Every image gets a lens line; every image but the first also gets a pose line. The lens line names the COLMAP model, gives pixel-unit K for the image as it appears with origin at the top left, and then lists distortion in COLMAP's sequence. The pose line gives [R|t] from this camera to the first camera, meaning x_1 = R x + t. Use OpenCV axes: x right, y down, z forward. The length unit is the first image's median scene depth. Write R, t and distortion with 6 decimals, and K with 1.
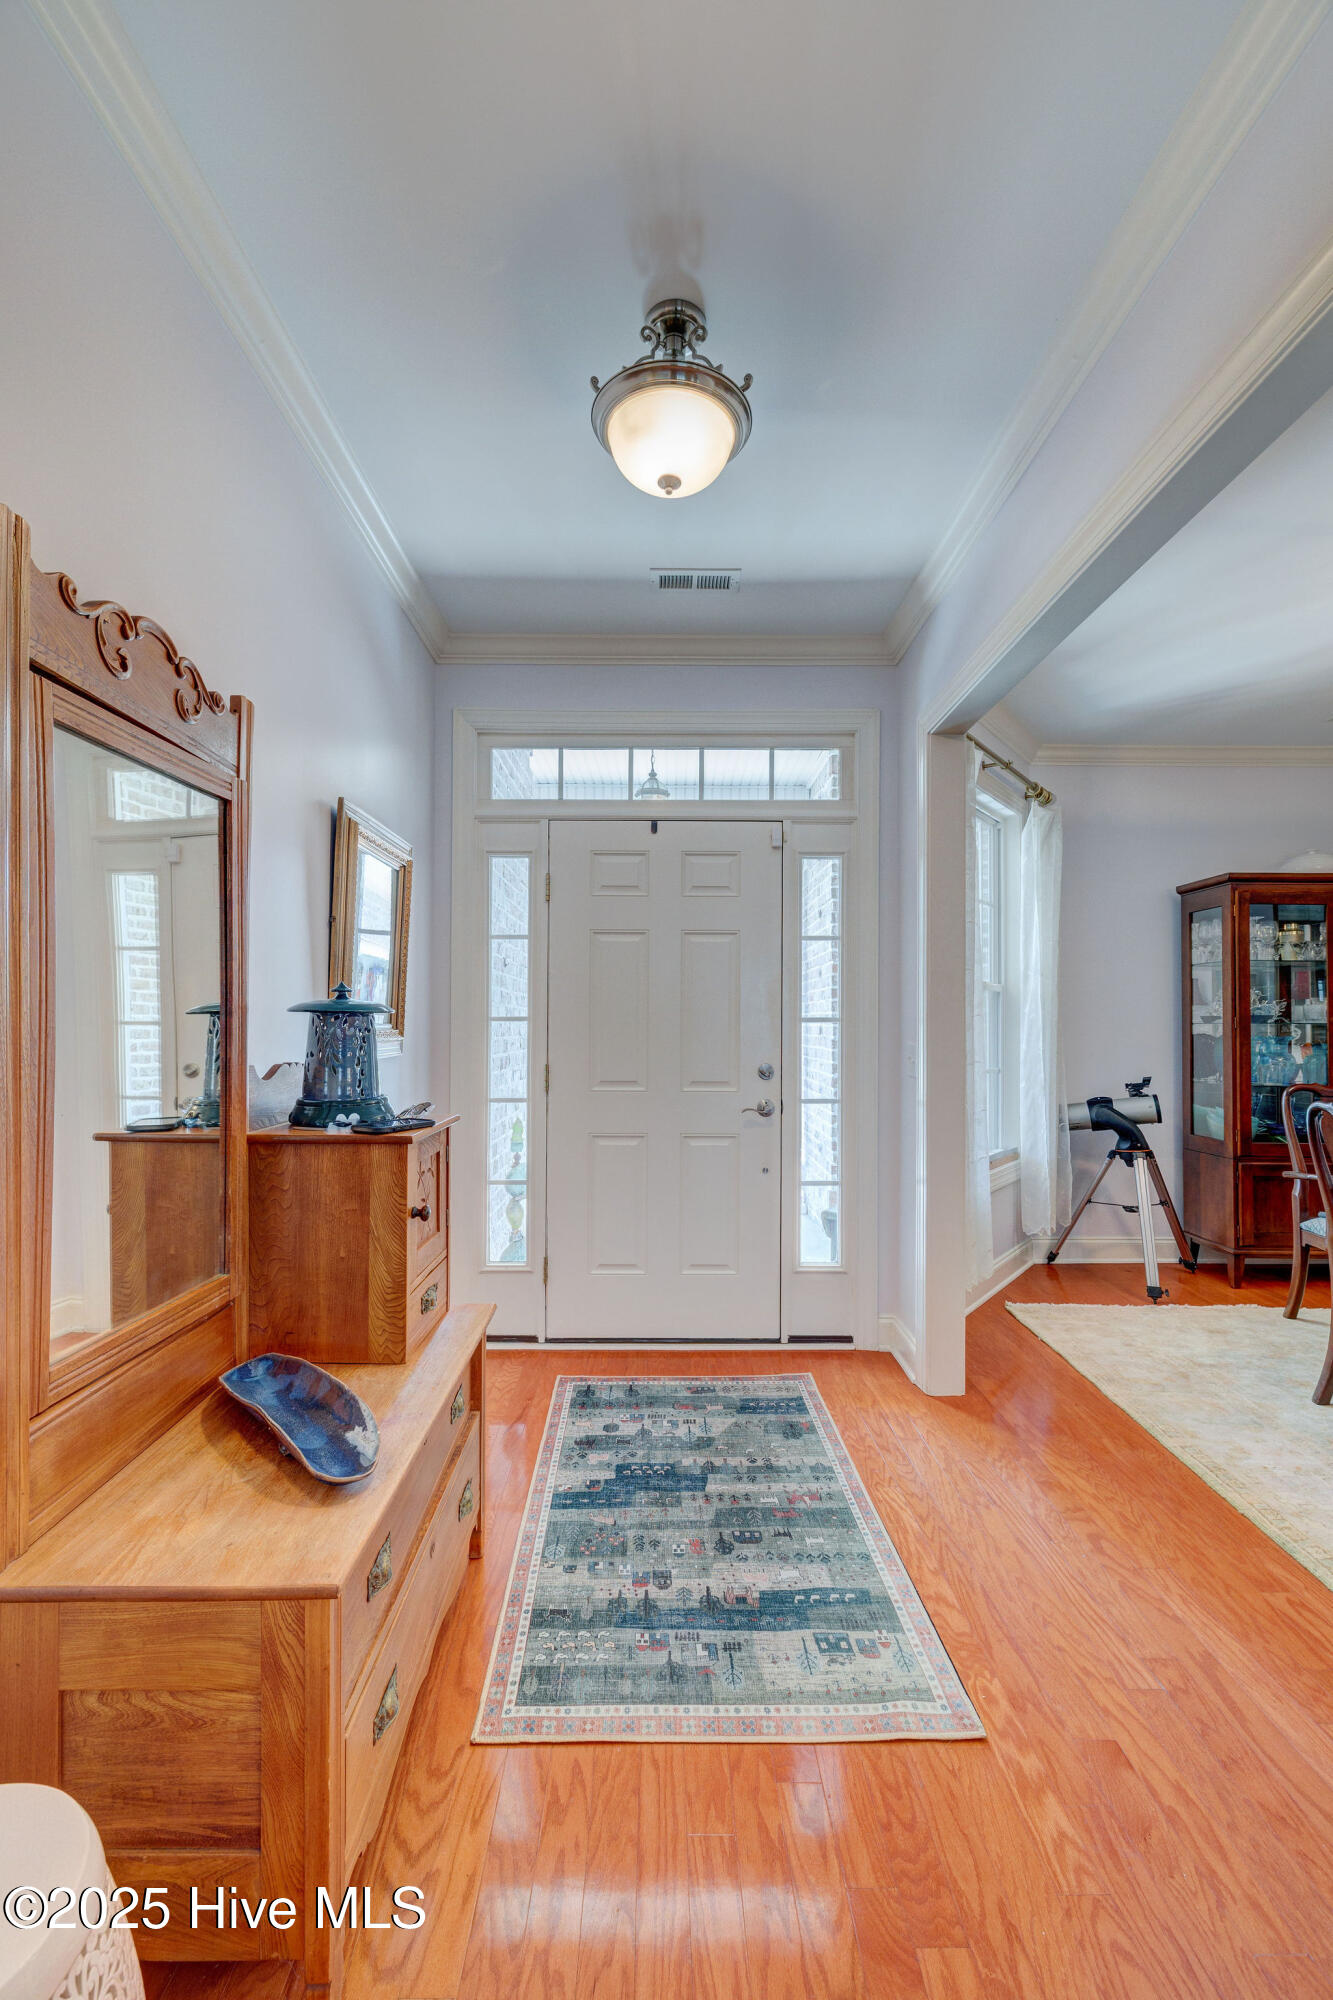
lens RADIAL K [[846.6, 0, 666.5], [0, 846.6, 1000.0], [0, 0, 1]] dist [0.001188, -0.000073]
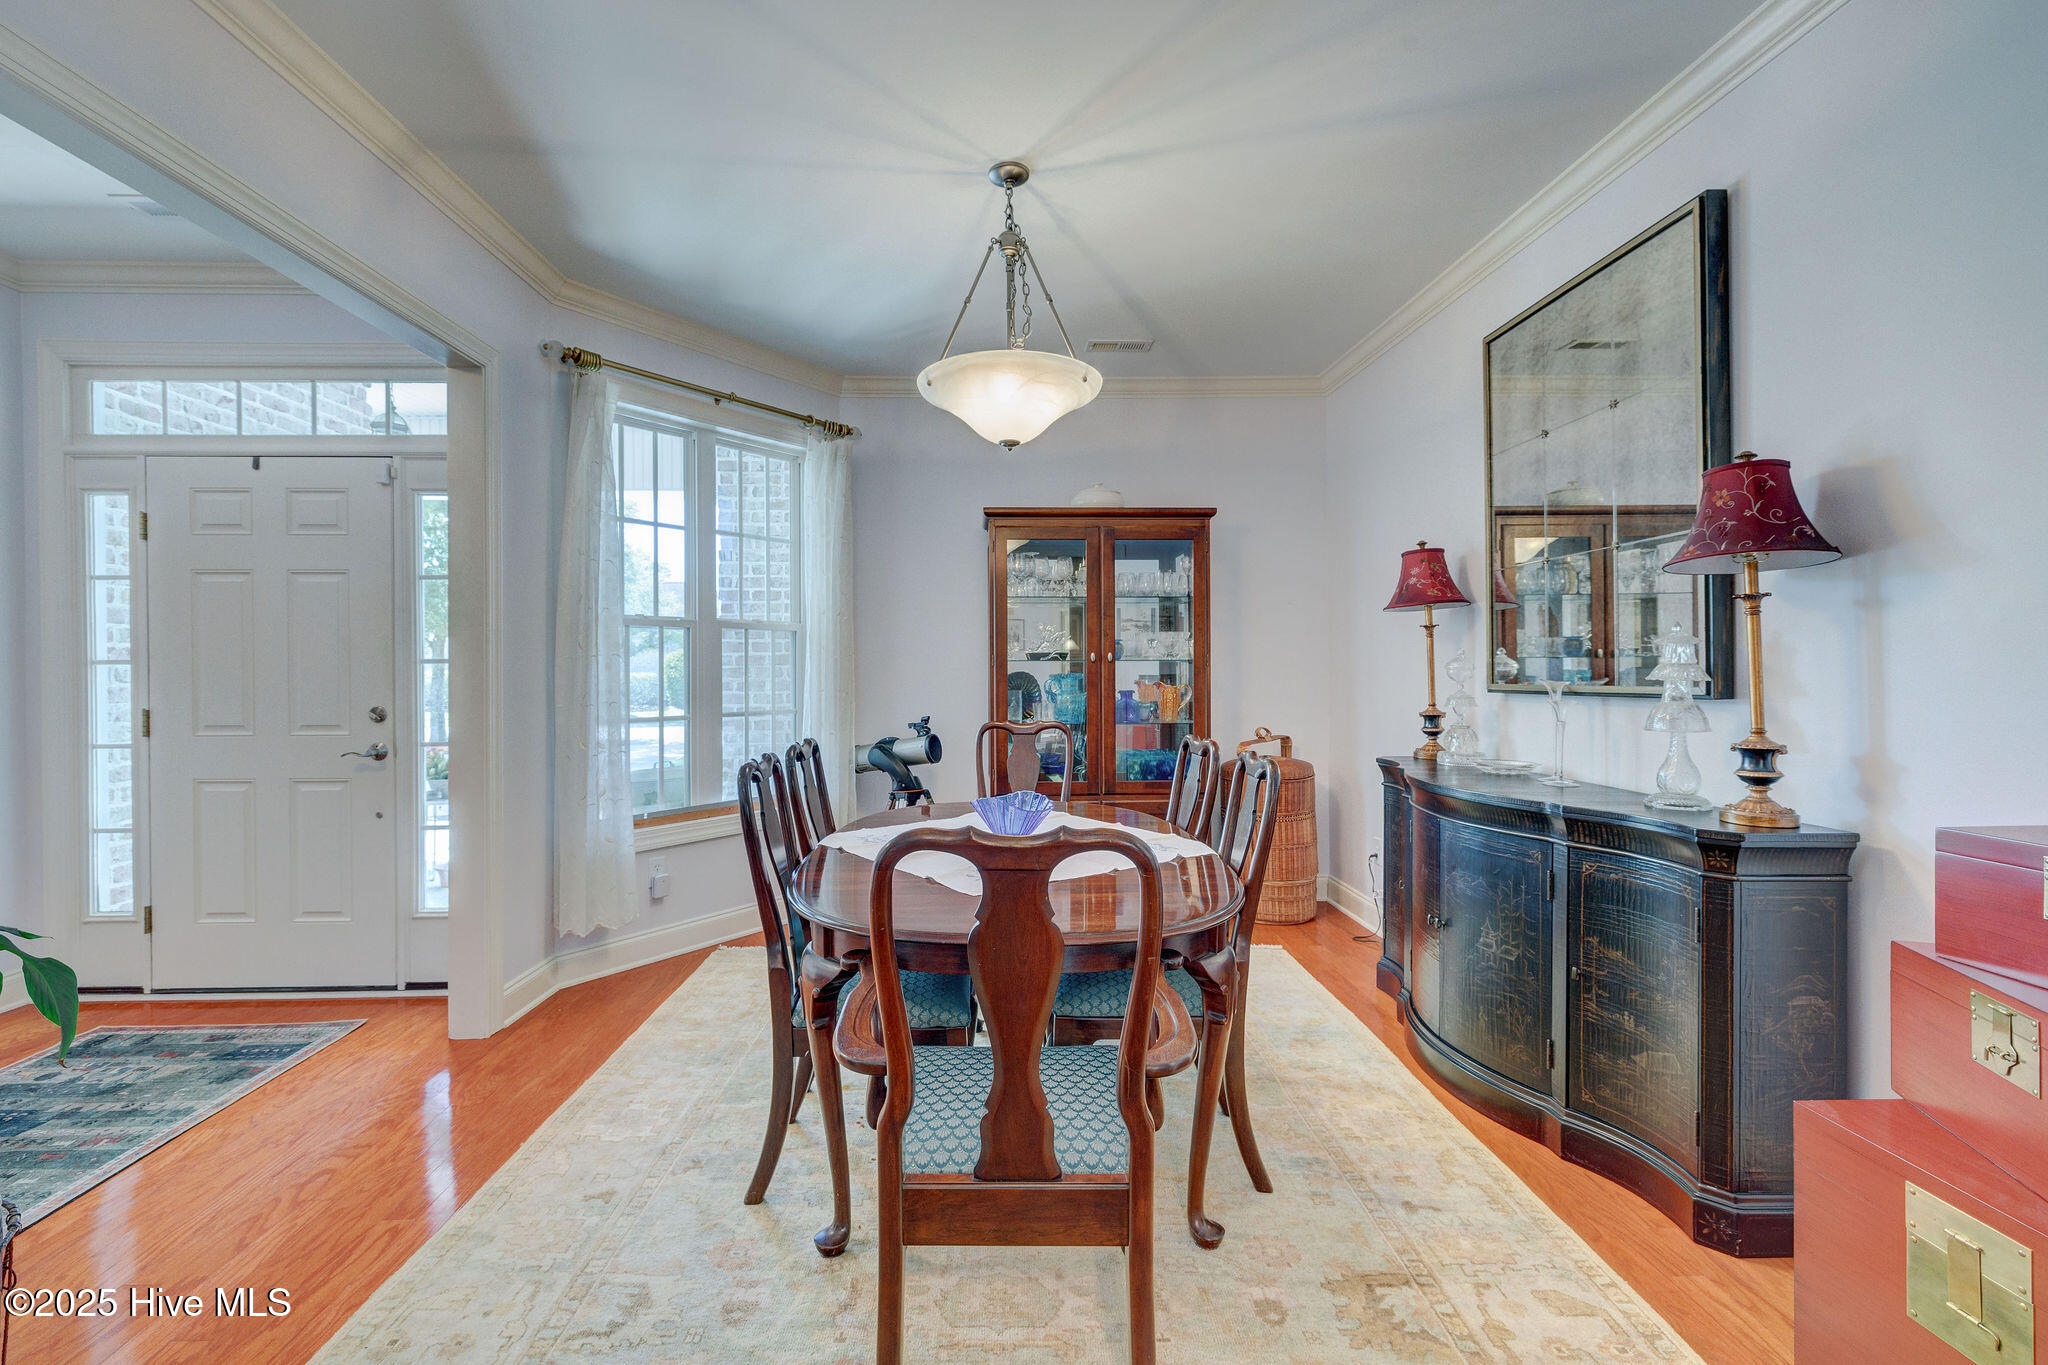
lens RADIAL K [[885.2, 0, 996.5], [0, 885.2, 663.8], [0, 0, 1]] dist [0.001615, 0.000223]
pose [[0.999772, -0.008423, 0.019633, 0.813475], [0.007993, 0.999729, 0.021854, 0.009442], [-0.019812, -0.021692, 0.999568, -0.033989]]
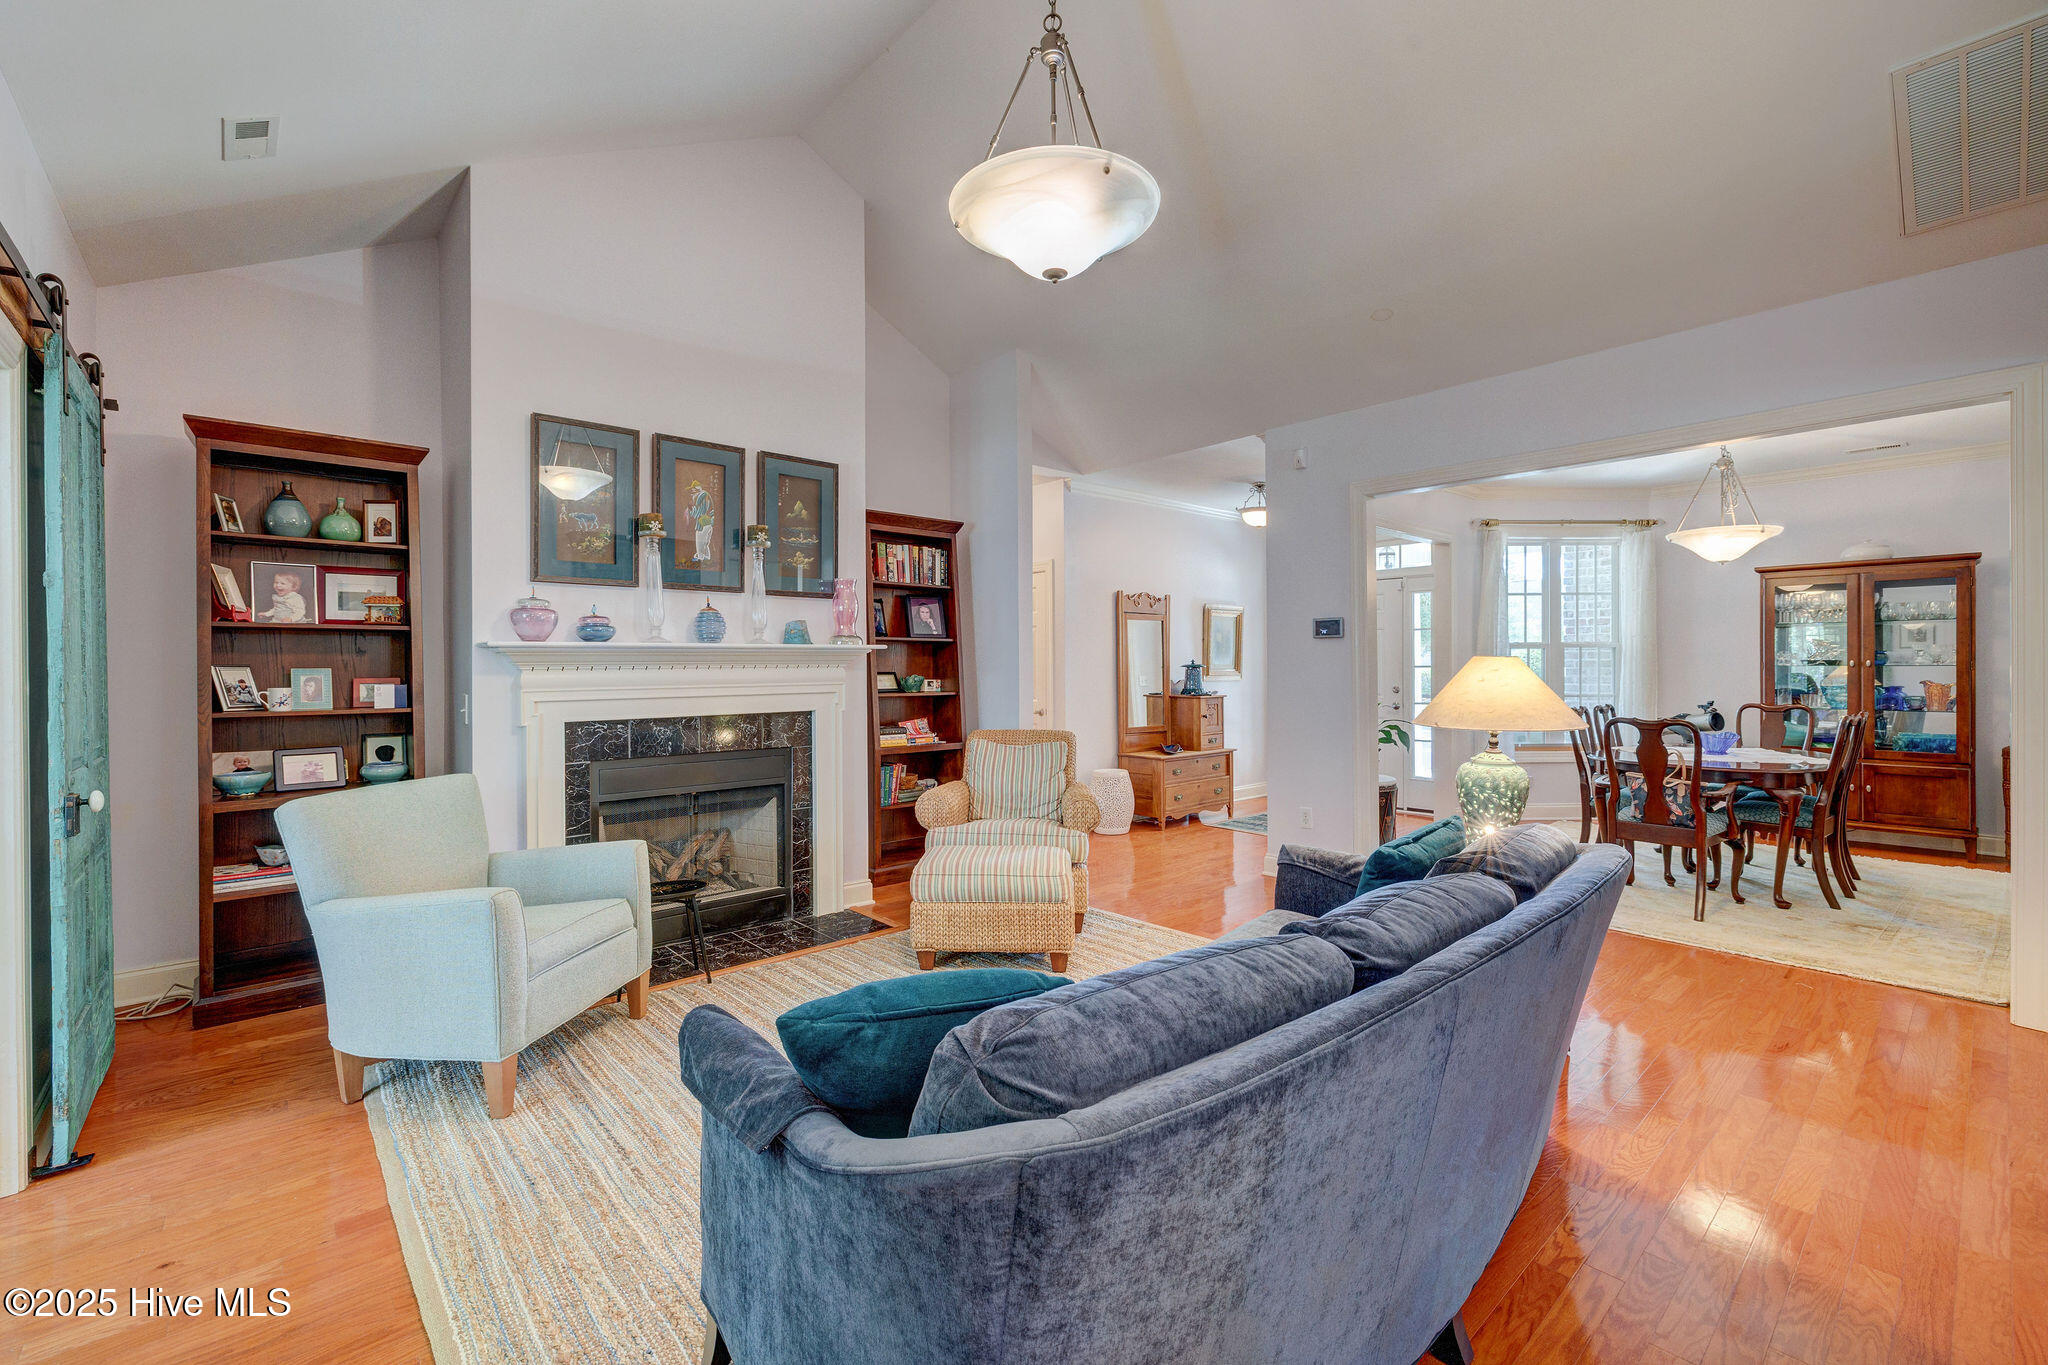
lens RADIAL K [[863.0, 0, 1016.2], [0, 863.0, 668.6], [0, 0, 1]] dist [-0.001254, -0.000061]
pose [[0.655015, -0.004246, -0.755604, 1.197653], [0.027218, 0.999468, 0.017978, -0.040923], [0.755125, -0.032342, 0.654782, -1.278264]]
